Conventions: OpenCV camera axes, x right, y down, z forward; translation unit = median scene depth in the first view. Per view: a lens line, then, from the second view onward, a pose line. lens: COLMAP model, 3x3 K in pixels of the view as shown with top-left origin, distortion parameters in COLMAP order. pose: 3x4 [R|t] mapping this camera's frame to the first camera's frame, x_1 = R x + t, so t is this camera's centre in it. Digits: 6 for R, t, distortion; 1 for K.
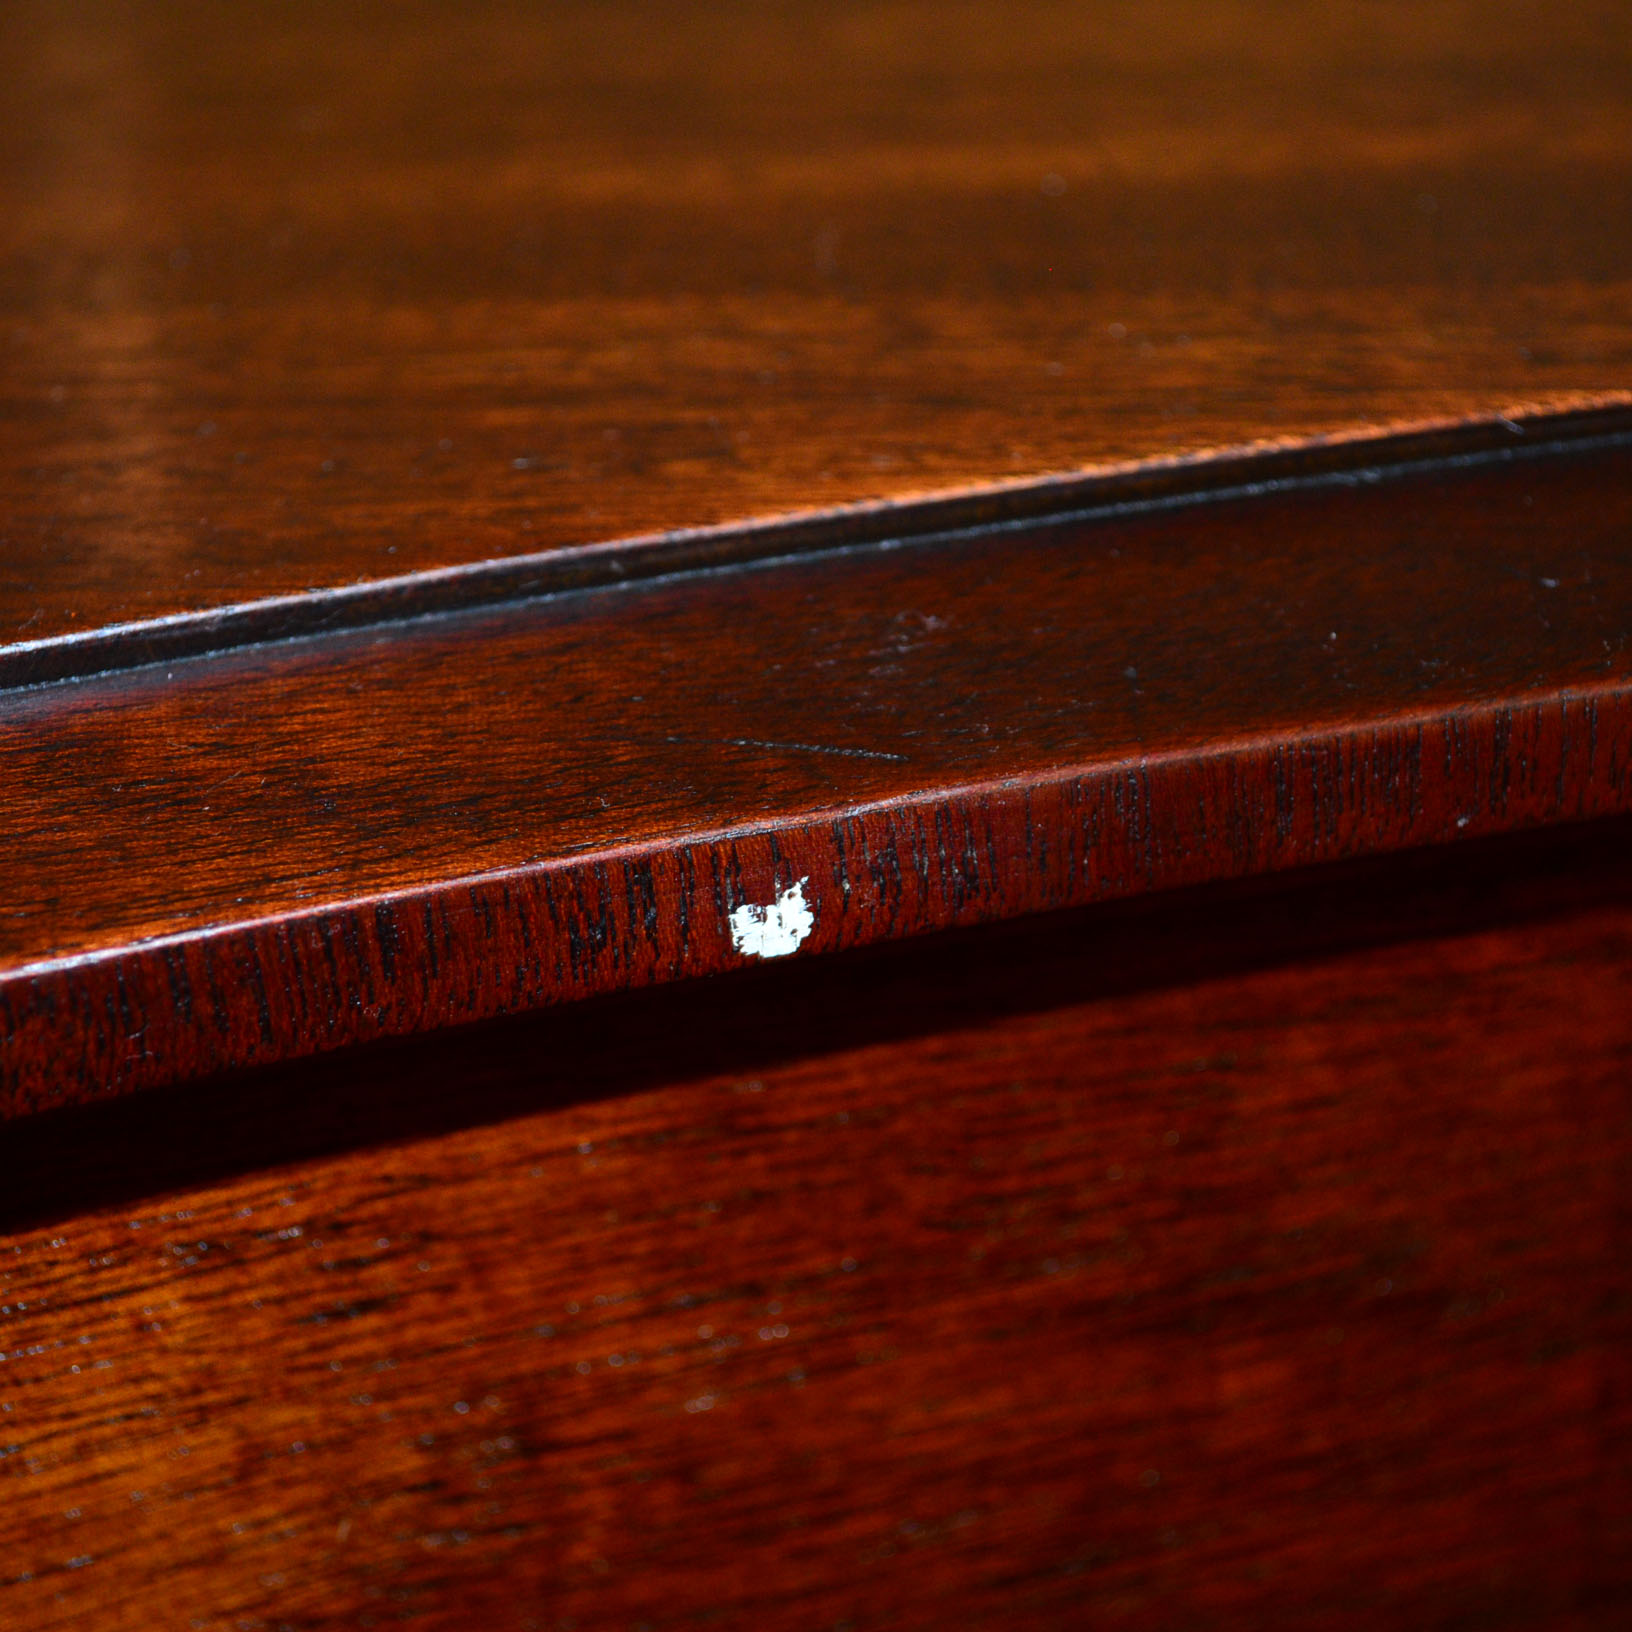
lens RADIAL K [[3502.7, 0, 816.0], [0, 3502.7, 816.0], [0, 0, 1]] dist [-0.016539, 0.007795]
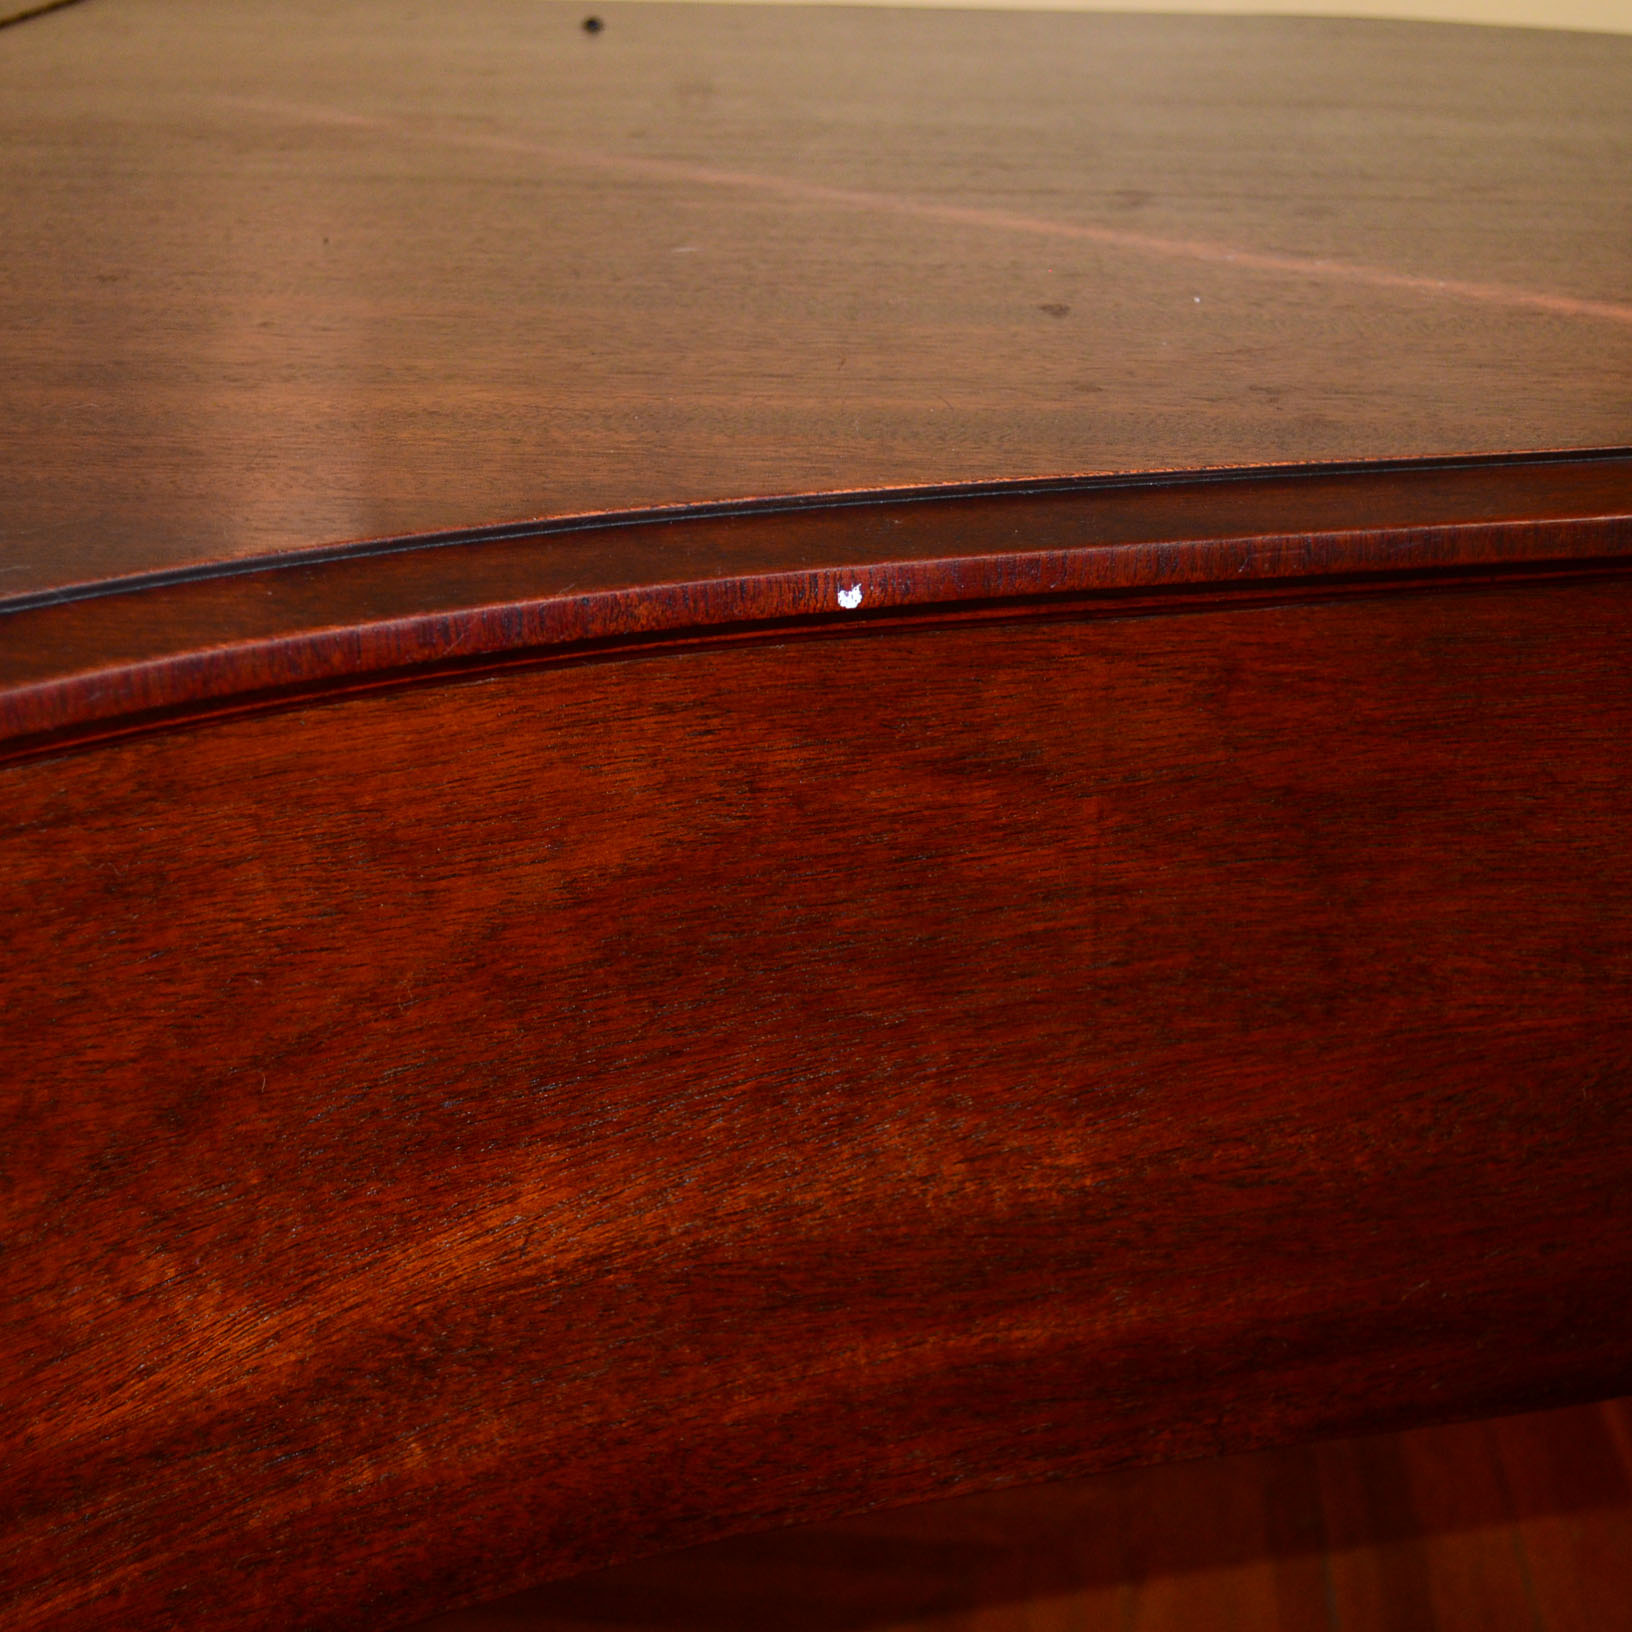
lens RADIAL K [[2429.9, 0, 816.0], [0, 2429.9, 816.0], [0, 0, 1]] dist [-0.022382, 0.051700]
pose [[0.997673, 0.047116, 0.049275, -0.134597], [-0.043596, 0.996578, -0.070229, 0.363473], [-0.052415, 0.067918, 0.996313, -1.193473]]
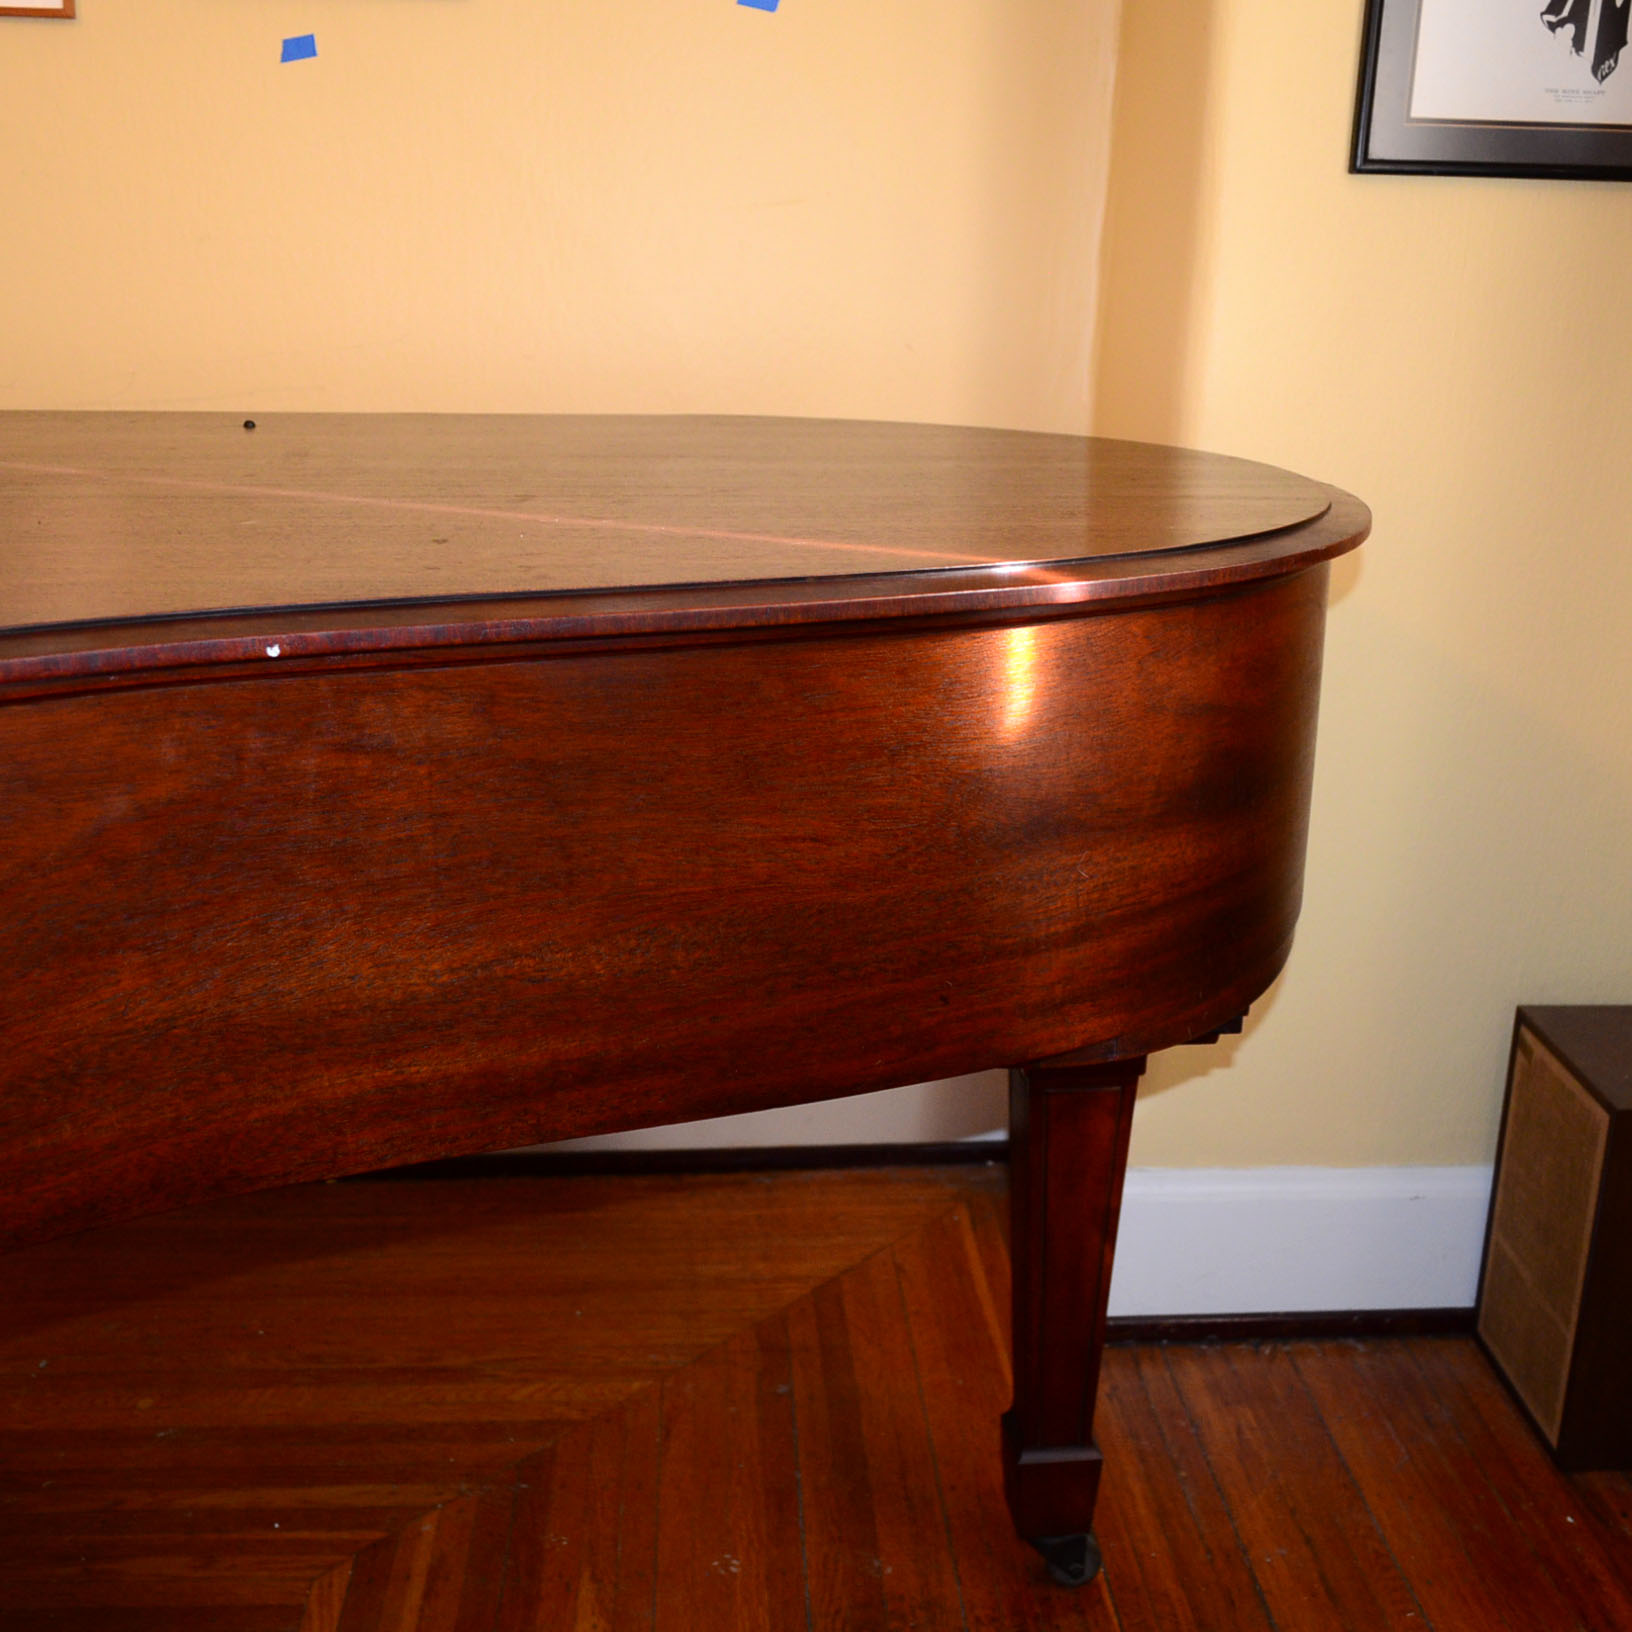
lens RADIAL K [[1874.7, 0, 816.7], [0, 1874.7, 837.2], [0, 0, 1]] dist [-0.020007, 0.010906]
pose [[0.984195, 0.010116, 0.176799, 0.347256], [0.024536, 0.980947, -0.192718, 0.995075], [-0.175380, 0.194010, 0.965195, -2.362497]]
